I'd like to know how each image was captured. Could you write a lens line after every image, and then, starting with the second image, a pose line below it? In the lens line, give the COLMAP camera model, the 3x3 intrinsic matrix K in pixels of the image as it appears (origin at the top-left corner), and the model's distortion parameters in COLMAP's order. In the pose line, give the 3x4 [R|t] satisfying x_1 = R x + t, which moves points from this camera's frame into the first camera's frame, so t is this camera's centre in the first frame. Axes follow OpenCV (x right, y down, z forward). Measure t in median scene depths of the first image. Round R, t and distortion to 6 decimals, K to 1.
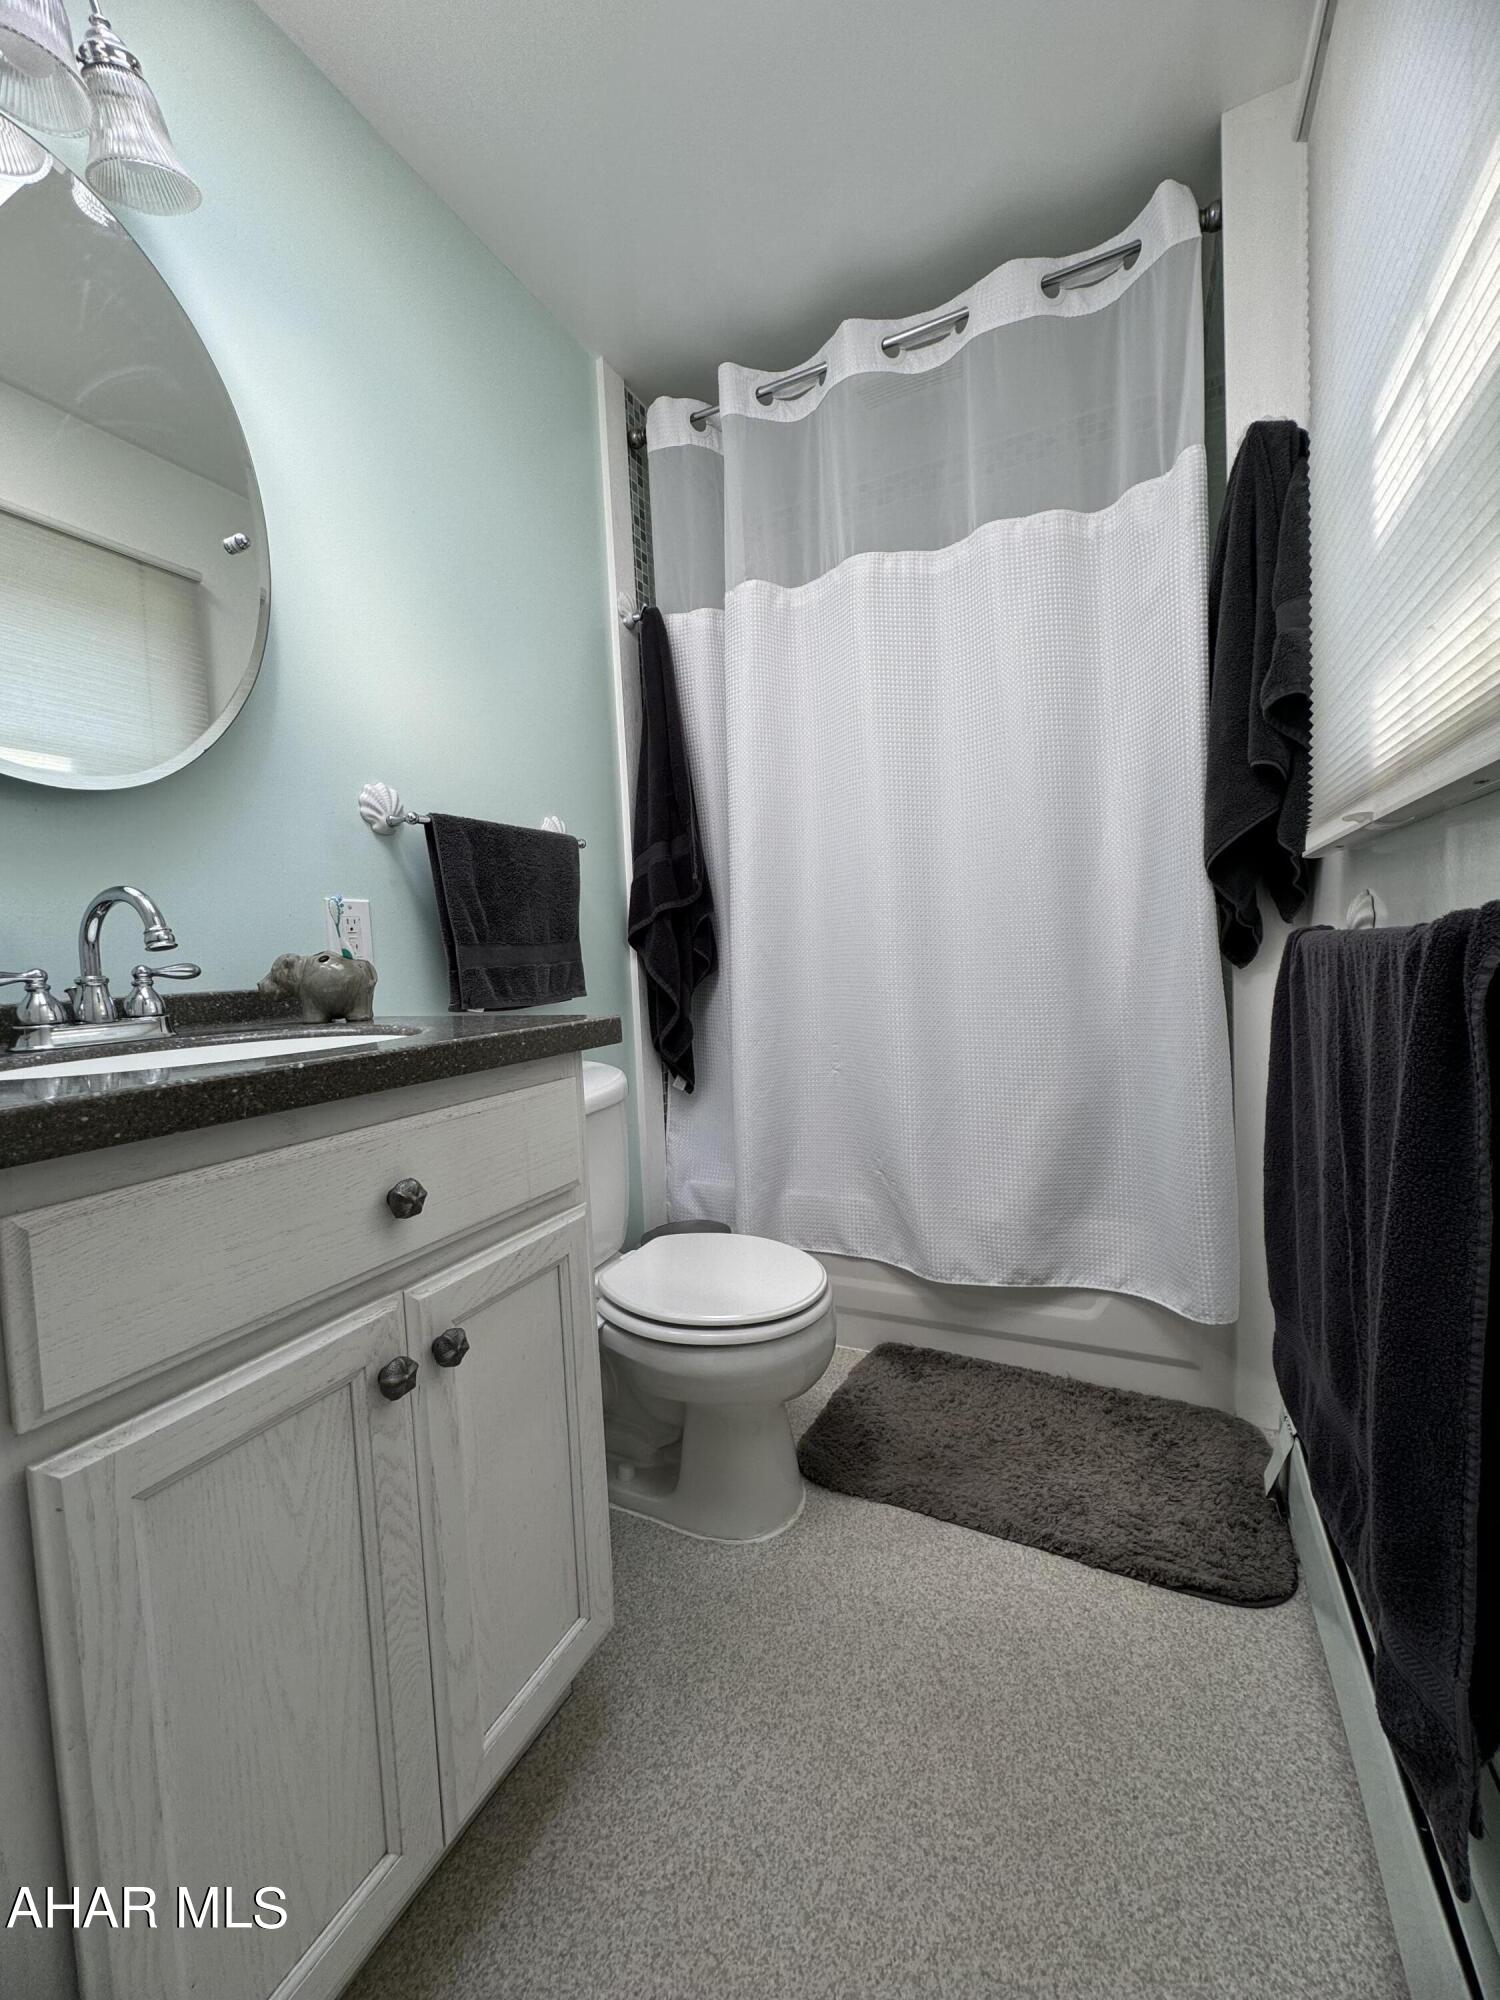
lens RADIAL K [[795.9, 0, 750.6], [0, 795.9, 999.1], [0, 0, 1]] dist [-0.000414, -0.000568]
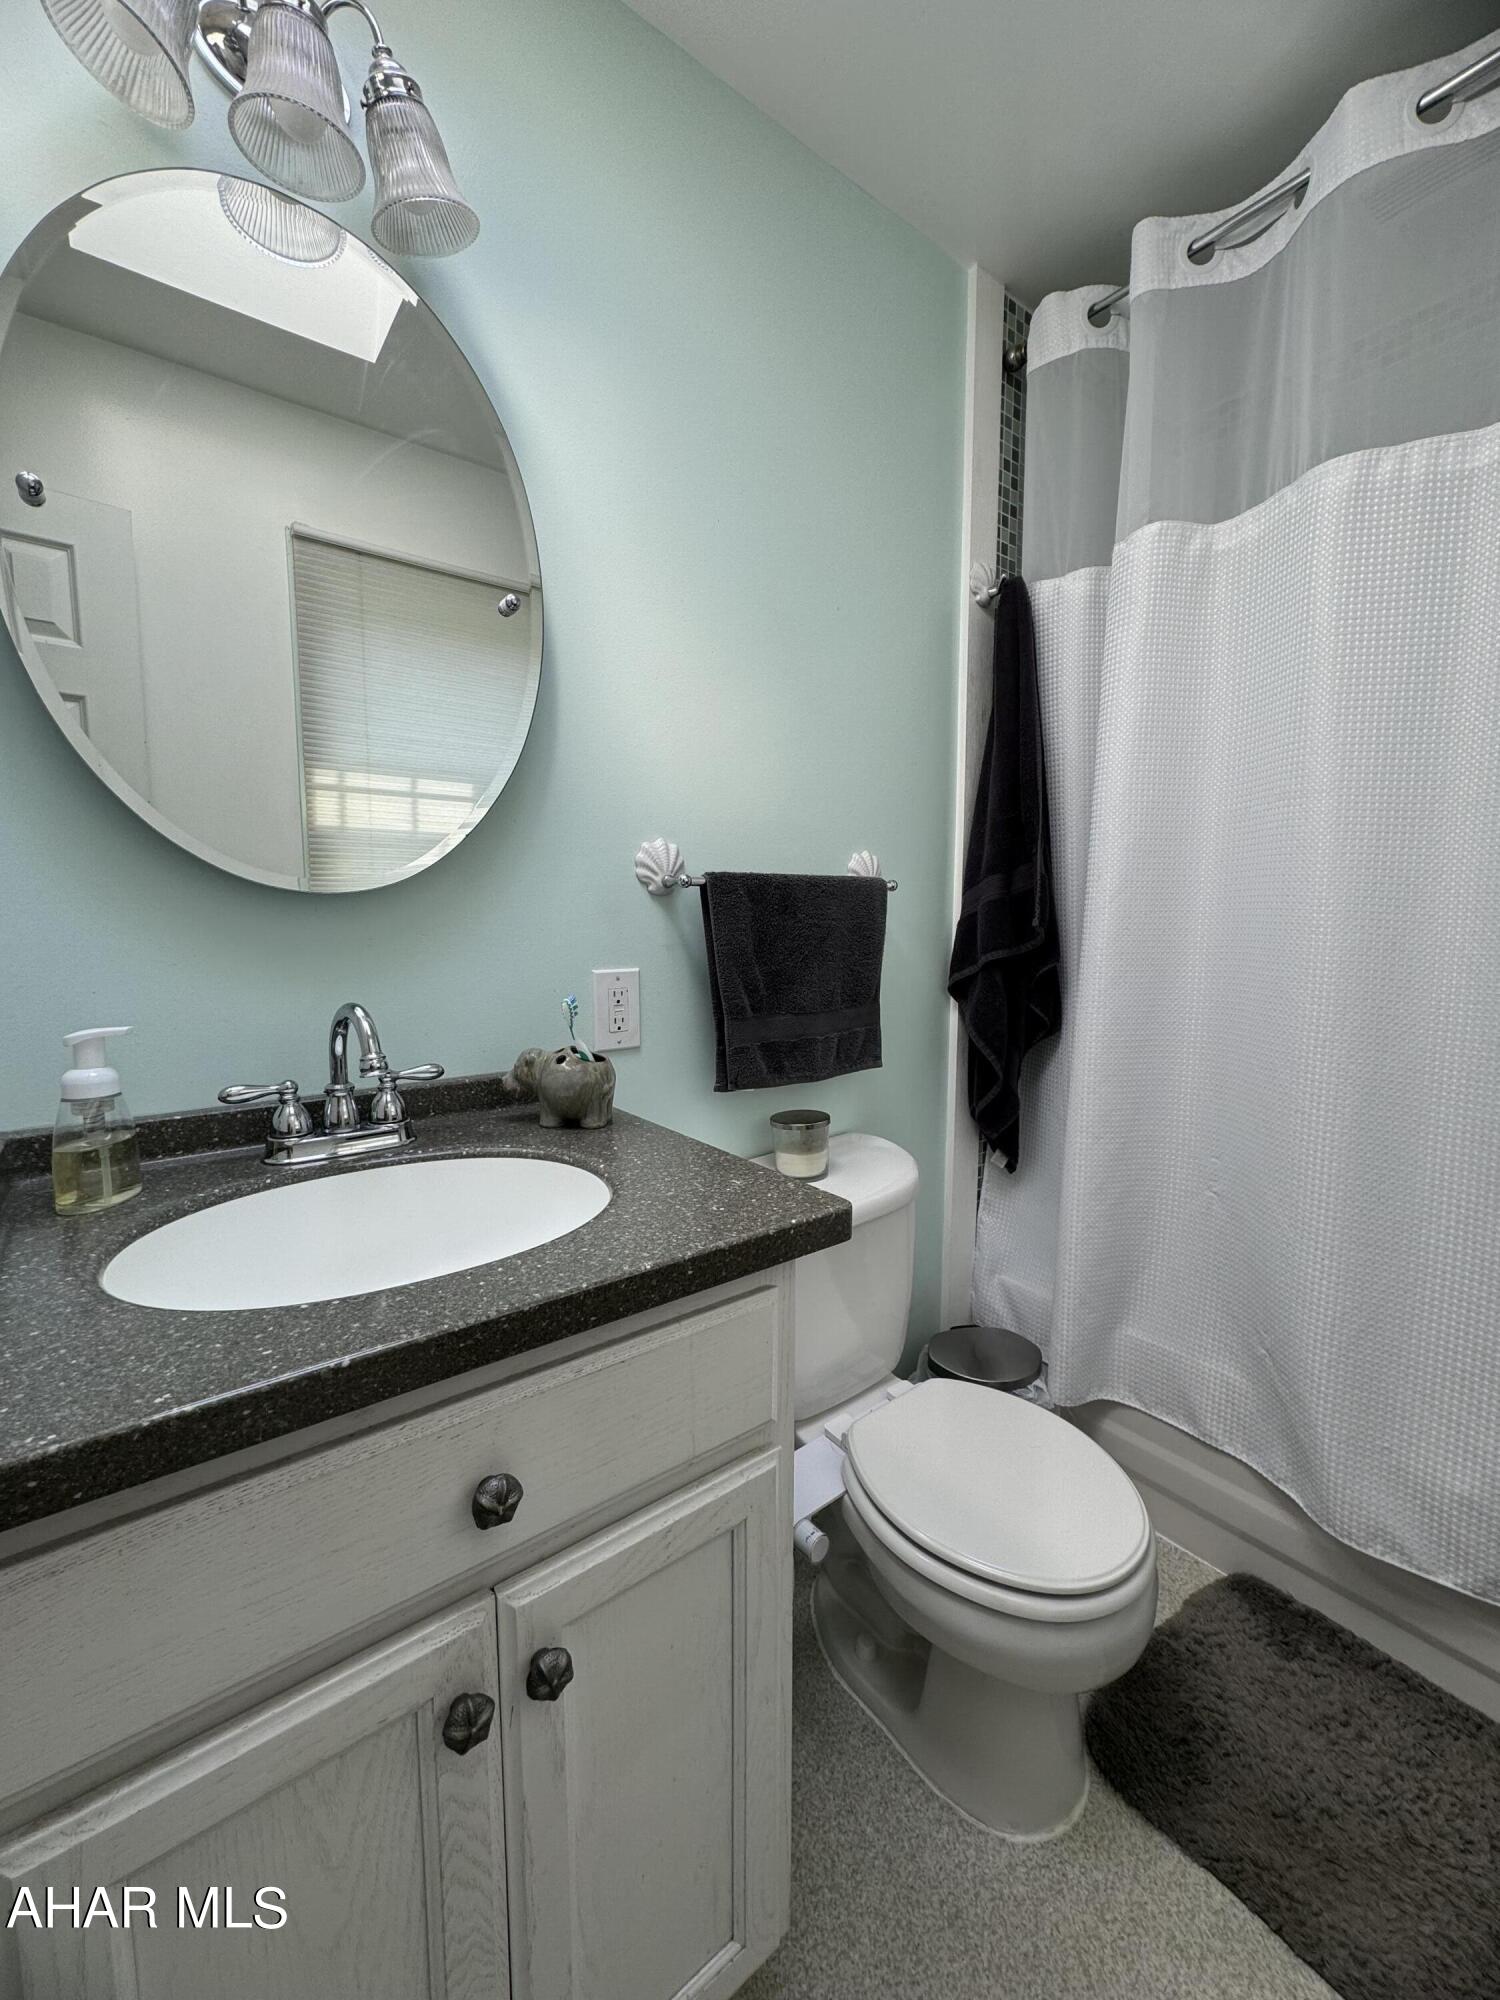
lens RADIAL K [[795.9, 0, 752.9], [0, 795.9, 1000.1], [0, 0, 1]] dist [-0.000414, -0.000568]
pose [[0.893828, 0.093705, -0.438510, 0.041963], [-0.067596, 0.994904, 0.074818, -0.145602], [0.443285, -0.037233, 0.895607, 0.199386]]
